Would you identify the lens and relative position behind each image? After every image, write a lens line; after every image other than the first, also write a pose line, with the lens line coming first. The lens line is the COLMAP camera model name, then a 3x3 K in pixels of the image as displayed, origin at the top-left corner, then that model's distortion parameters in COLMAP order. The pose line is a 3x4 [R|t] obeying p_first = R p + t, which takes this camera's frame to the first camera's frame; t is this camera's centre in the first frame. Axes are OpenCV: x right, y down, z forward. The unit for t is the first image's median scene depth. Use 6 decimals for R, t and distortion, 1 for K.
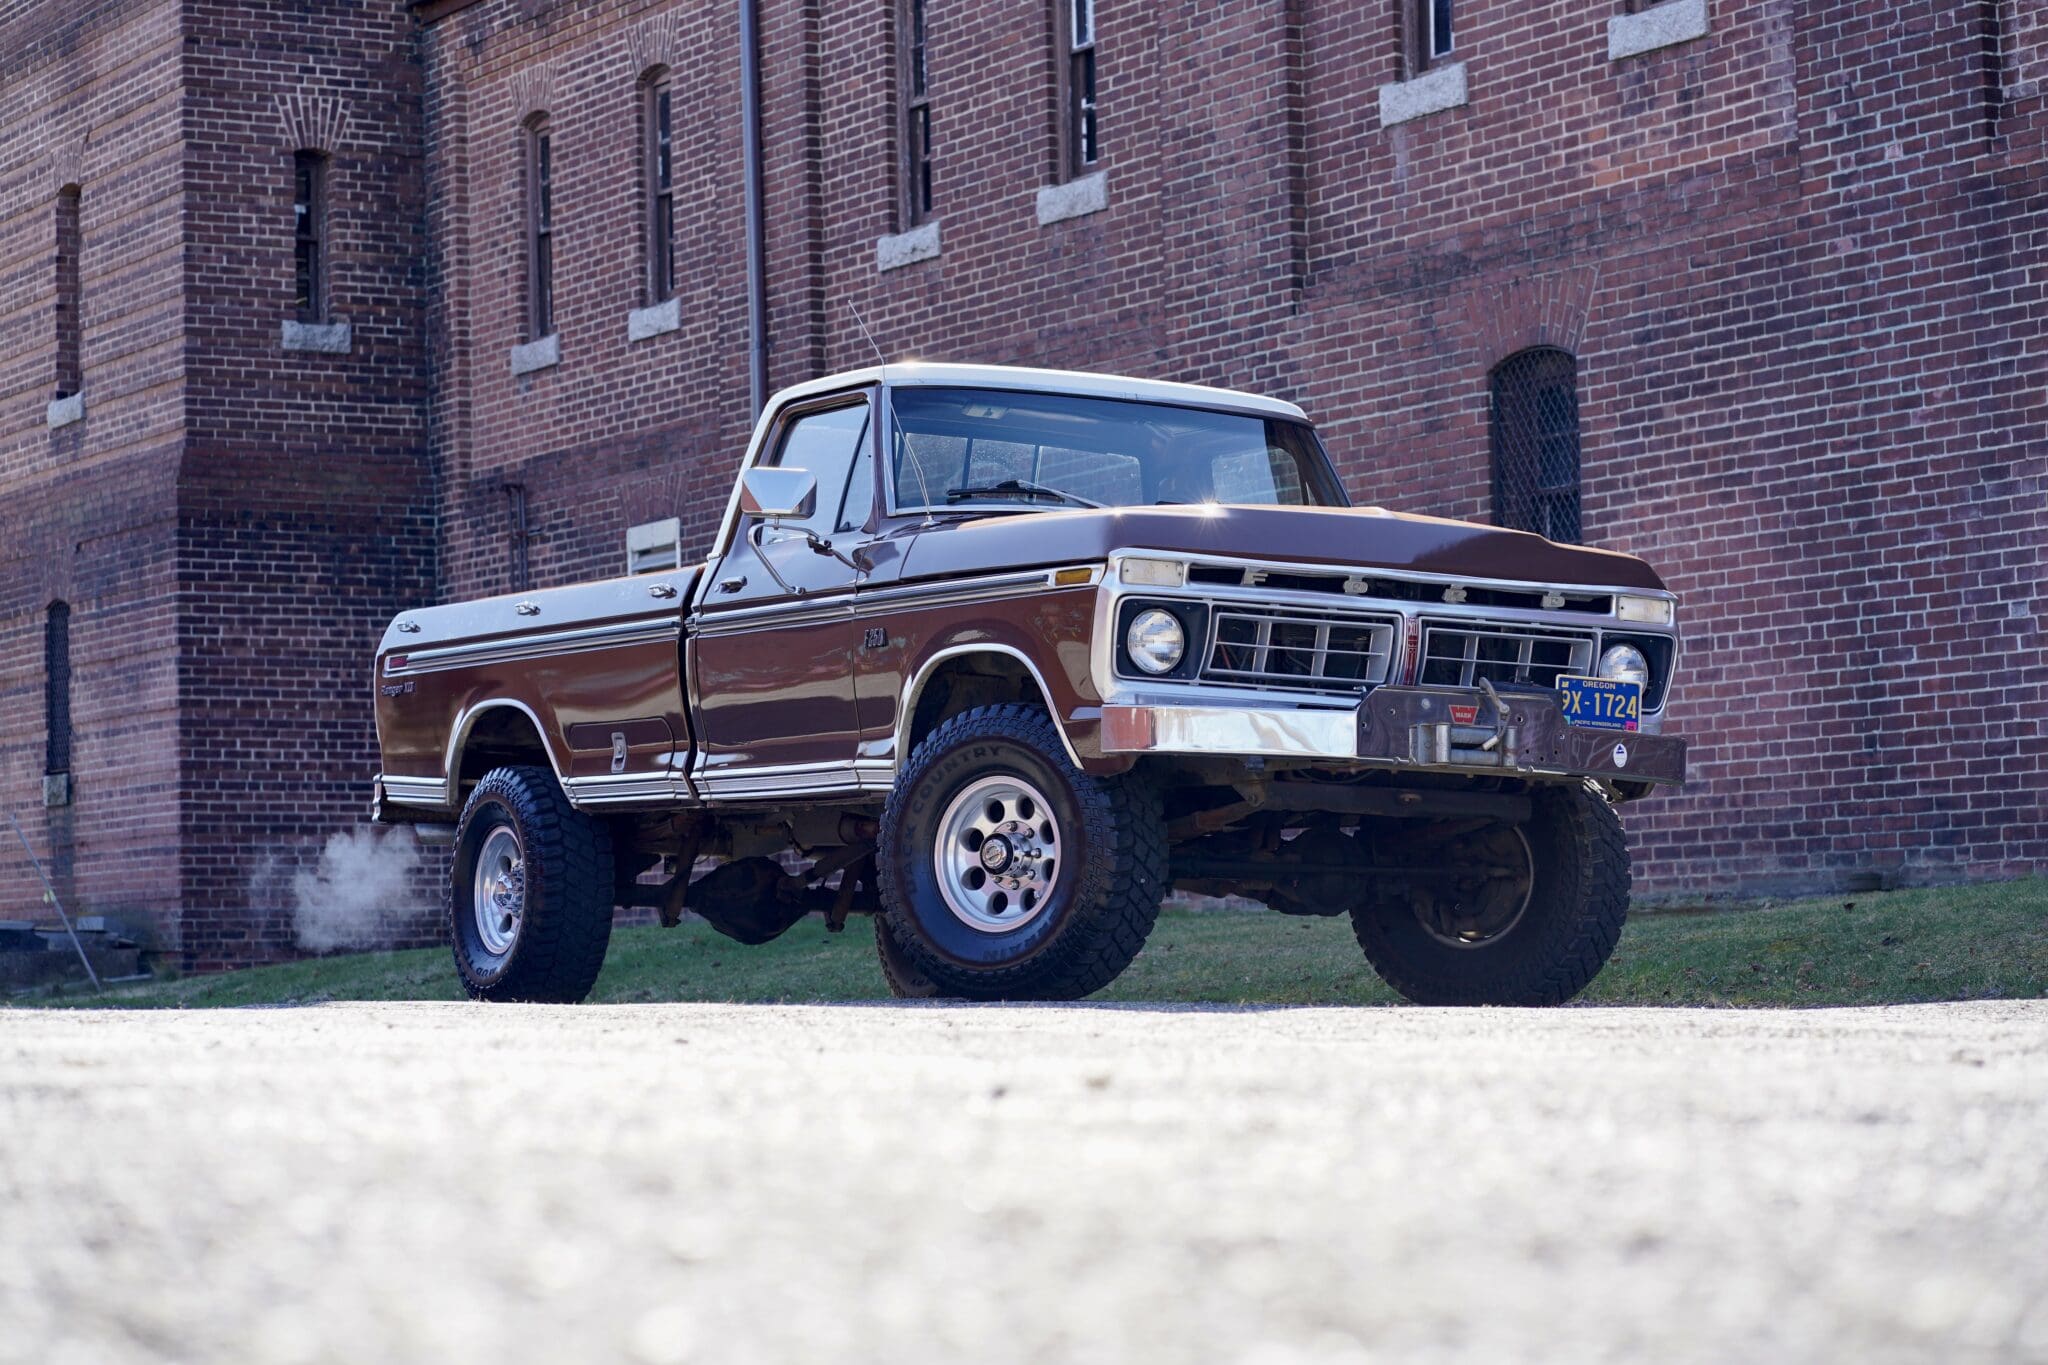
lens RADIAL K [[4814.7, 0, 1024.0], [0, 4814.7, 682.5], [0, 0, 1]] dist [0.148049, -2.922690]
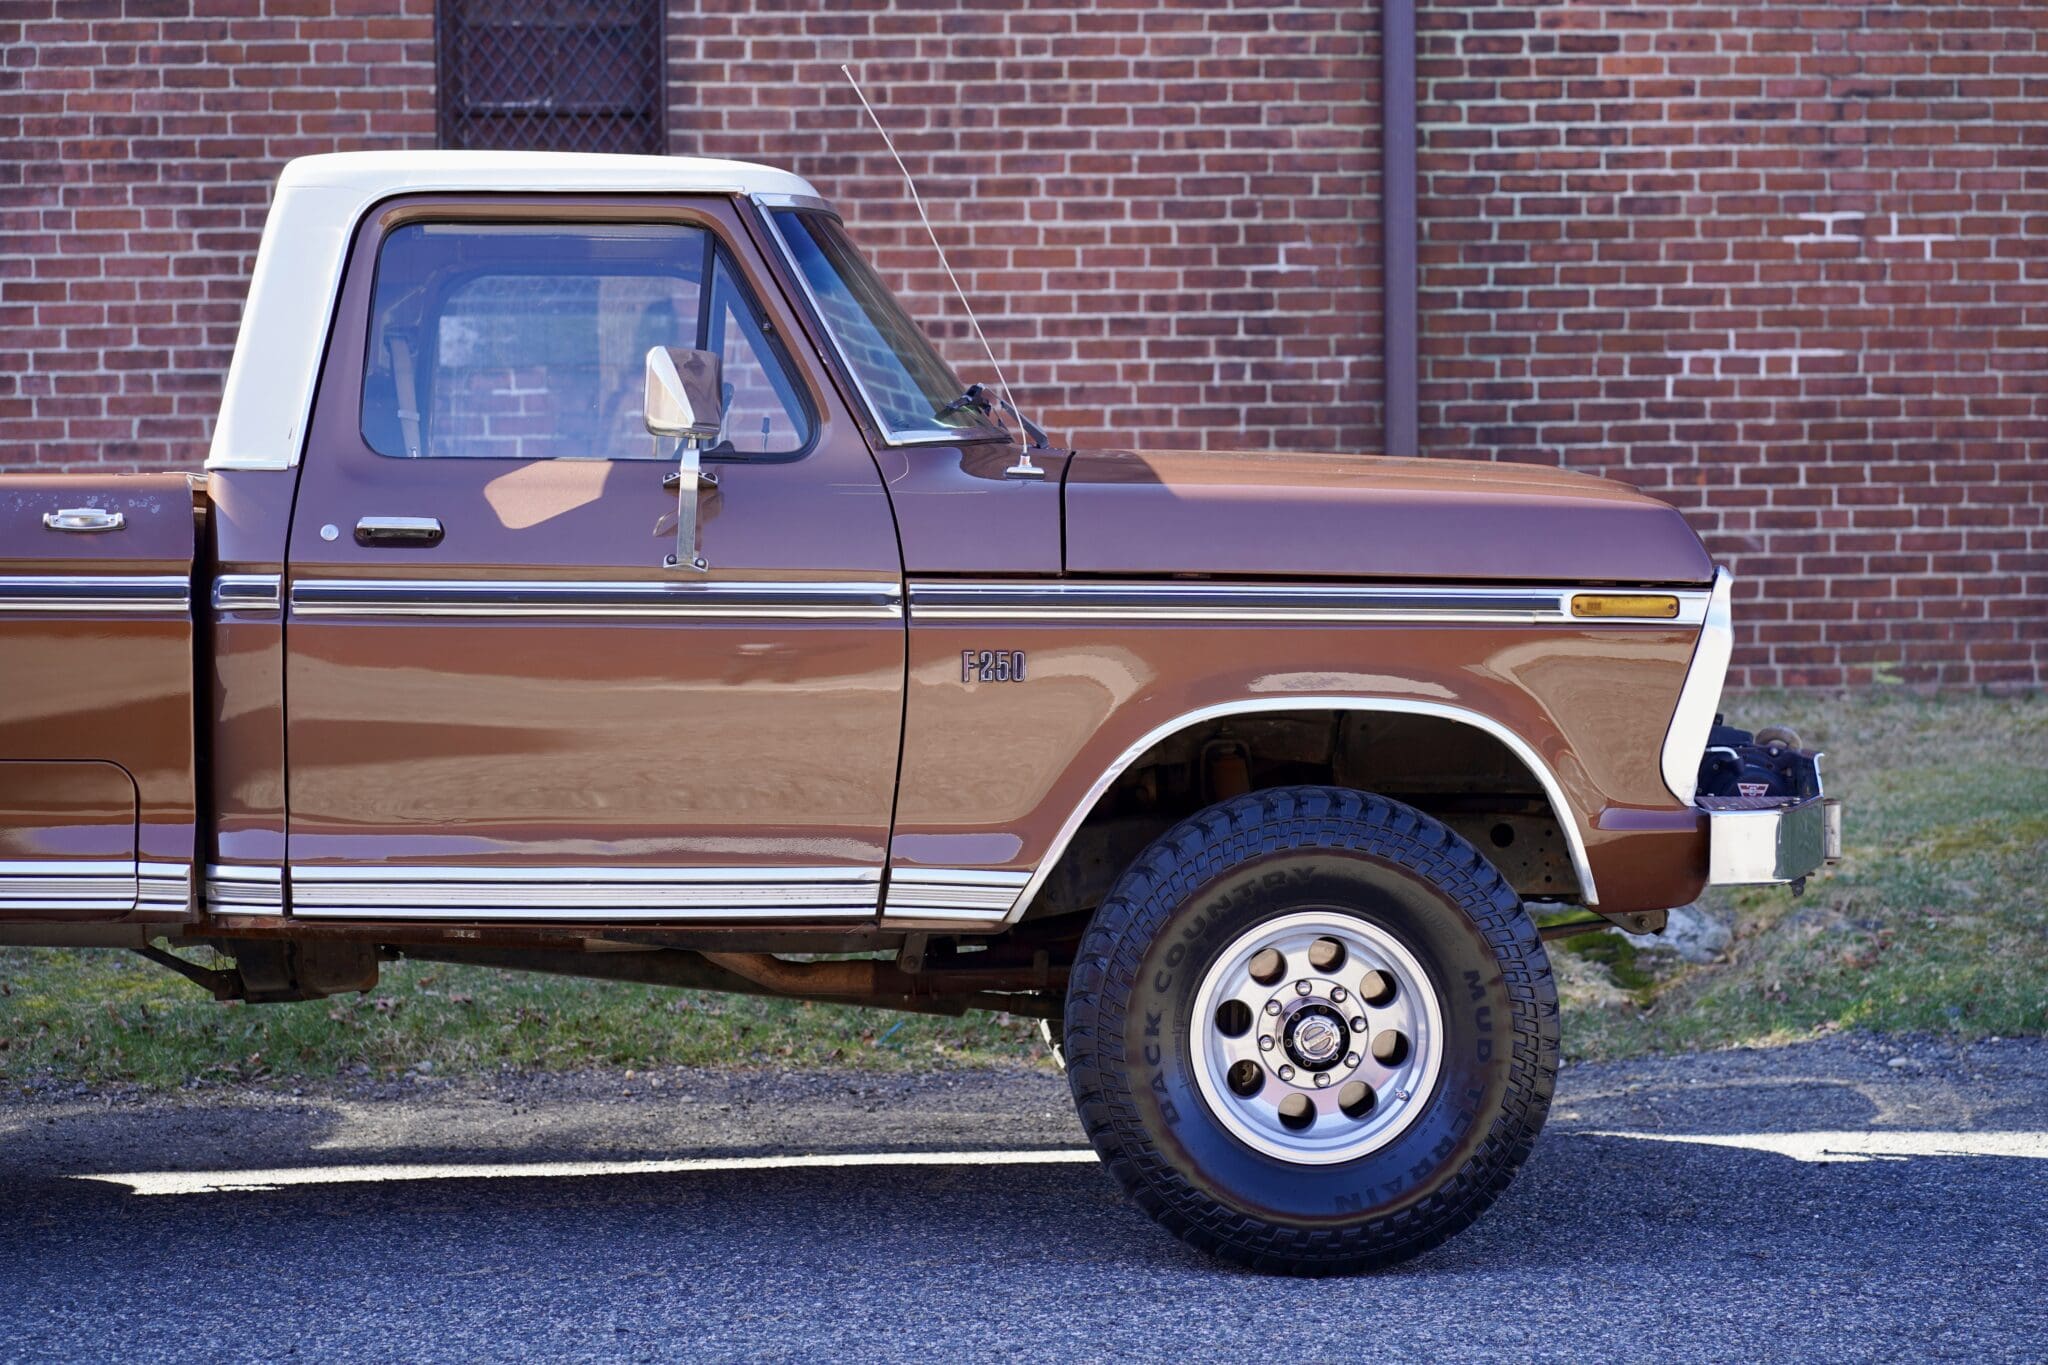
lens RADIAL K [[4814.7, 0, 1024.0], [0, 4814.7, 682.5], [0, 0, 1]] dist [0.148049, -2.922690]
pose [[0.431526, -0.047922, 0.900827, -0.357781], [-0.055295, 0.995305, 0.079436, -0.035038], [-0.900404, -0.084090, 0.426851, 0.485020]]
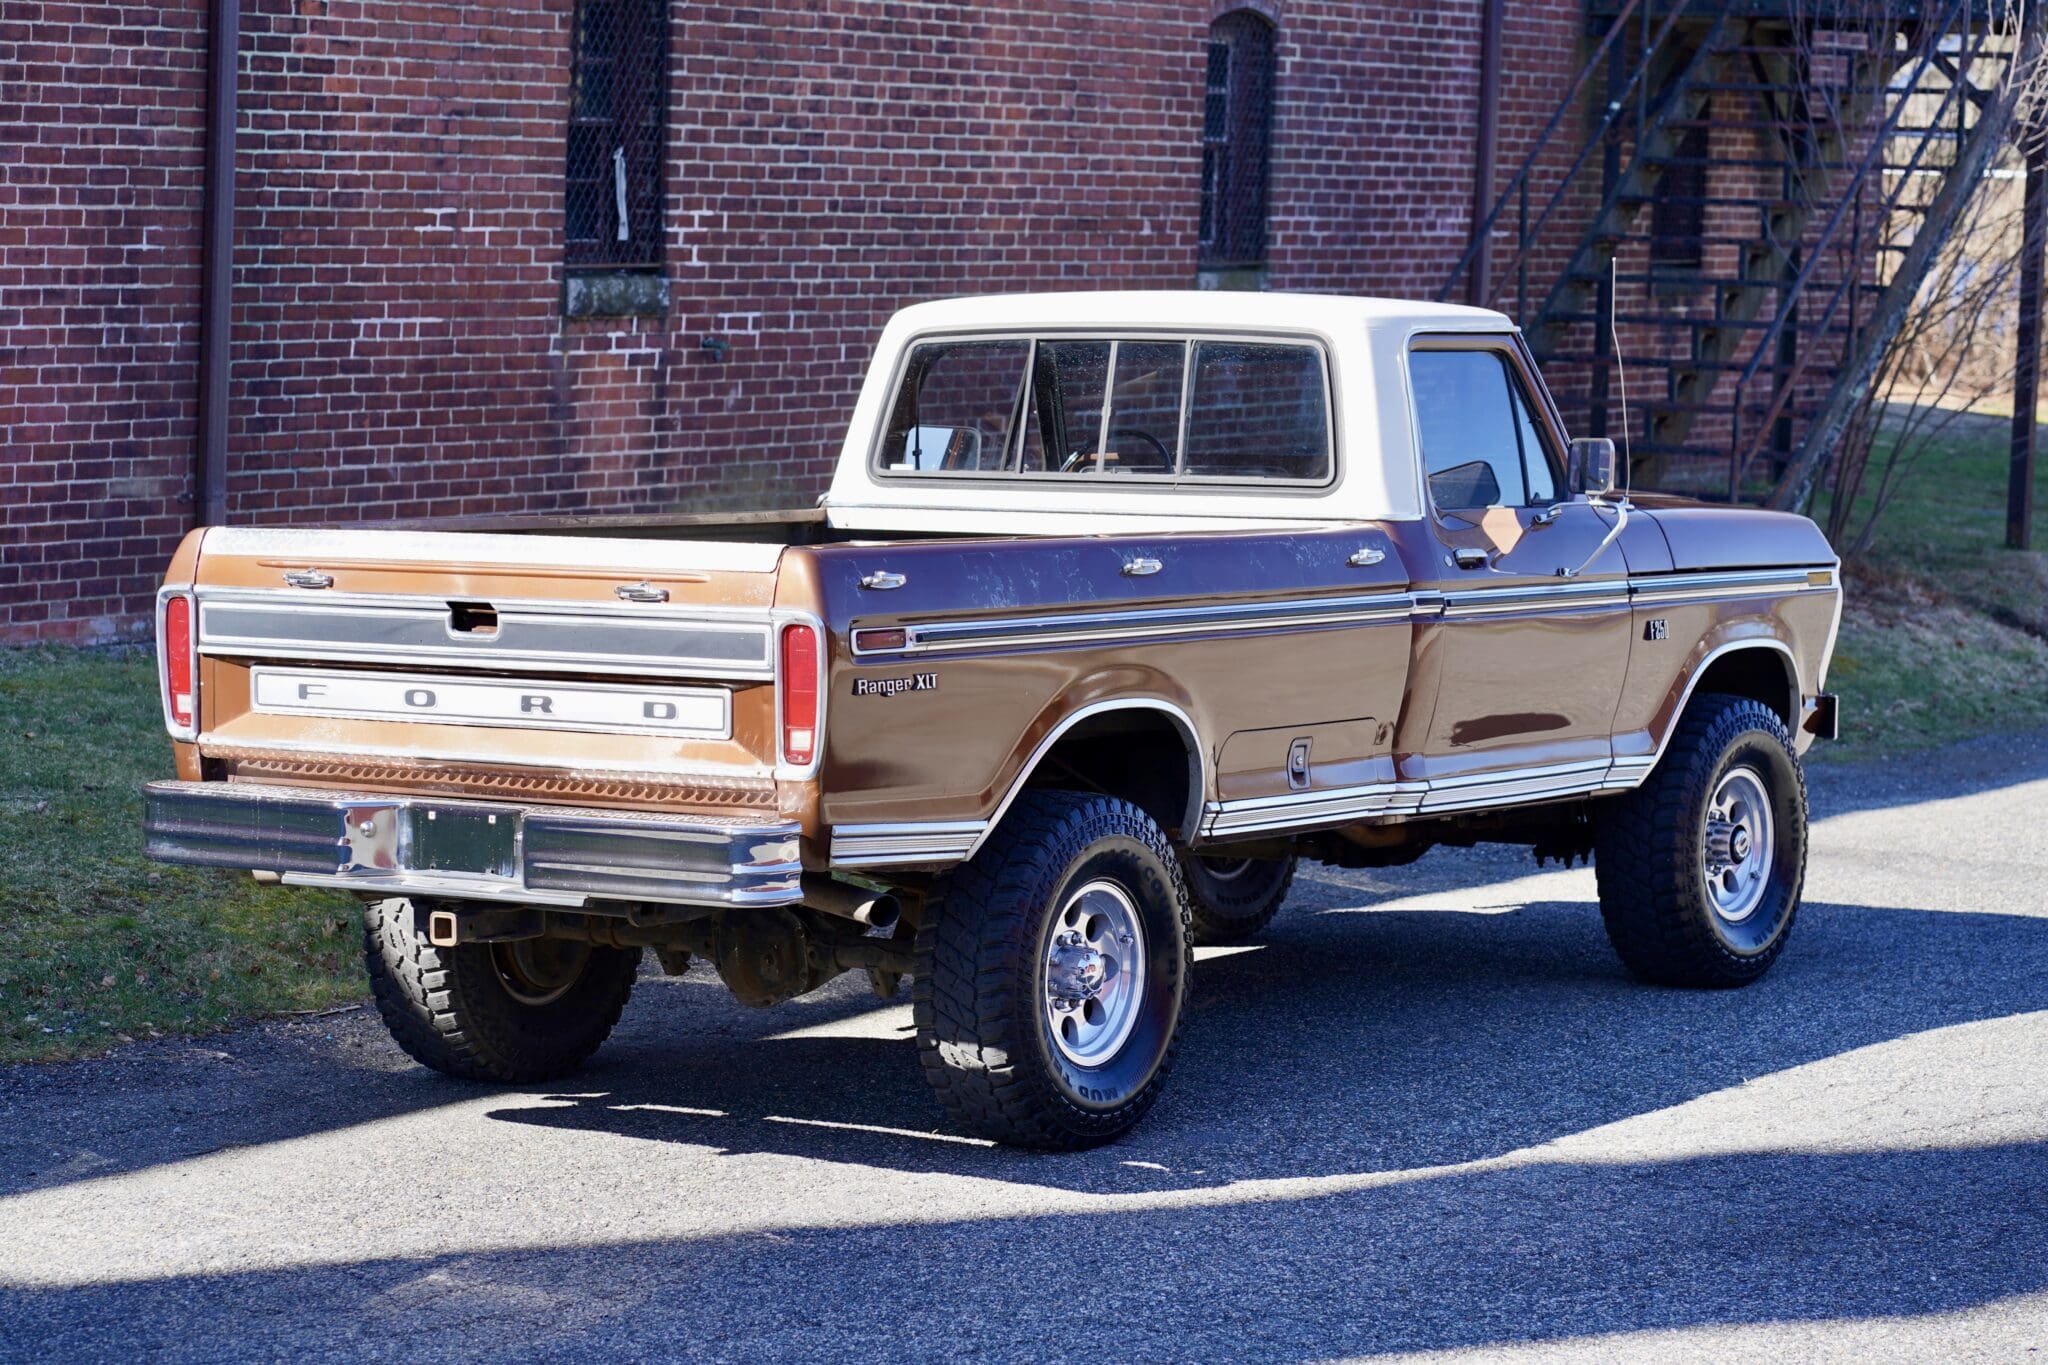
lens RADIAL K [[5299.9, 0, 1024.0], [0, 5299.9, 682.5], [0, 0, 1]] dist [0.079376, -1.980886]
pose [[-0.466250, -0.087610, 0.880304, -0.576266], [-0.083812, 0.994983, 0.054633, -0.029609], [-0.880674, -0.048307, -0.471254, 1.040986]]
